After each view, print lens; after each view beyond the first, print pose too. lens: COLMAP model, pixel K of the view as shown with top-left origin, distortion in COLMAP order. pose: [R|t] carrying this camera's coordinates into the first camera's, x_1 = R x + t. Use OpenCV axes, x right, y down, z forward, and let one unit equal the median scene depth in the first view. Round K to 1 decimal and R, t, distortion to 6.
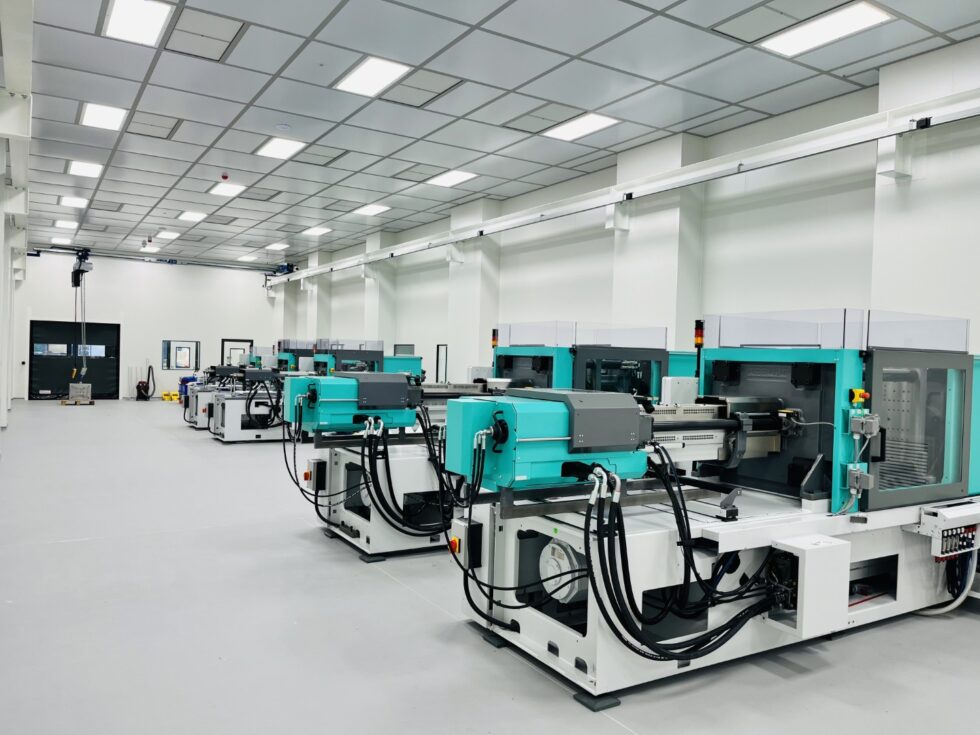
lens RADIAL K [[749.0, 0, 495.1], [0, 749.0, 367.4], [0, 0, 1]] dist [0.035902, -0.014184]
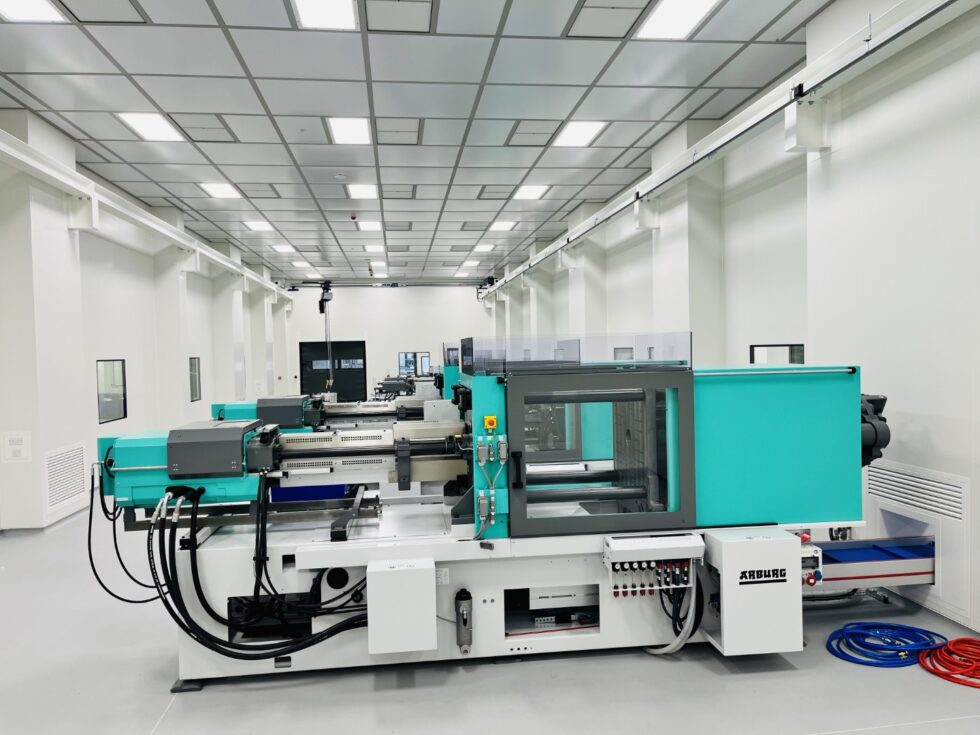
lens RADIAL K [[749.0, 0, 492.4], [0, 749.0, 370.7], [0, 0, 1]] dist [0.035902, -0.014184]
pose [[0.904866, -0.037168, -0.424072, 0.408712], [0.043073, 0.999062, 0.004344, -0.016140], [0.423513, -0.022196, 0.905618, 0.045735]]
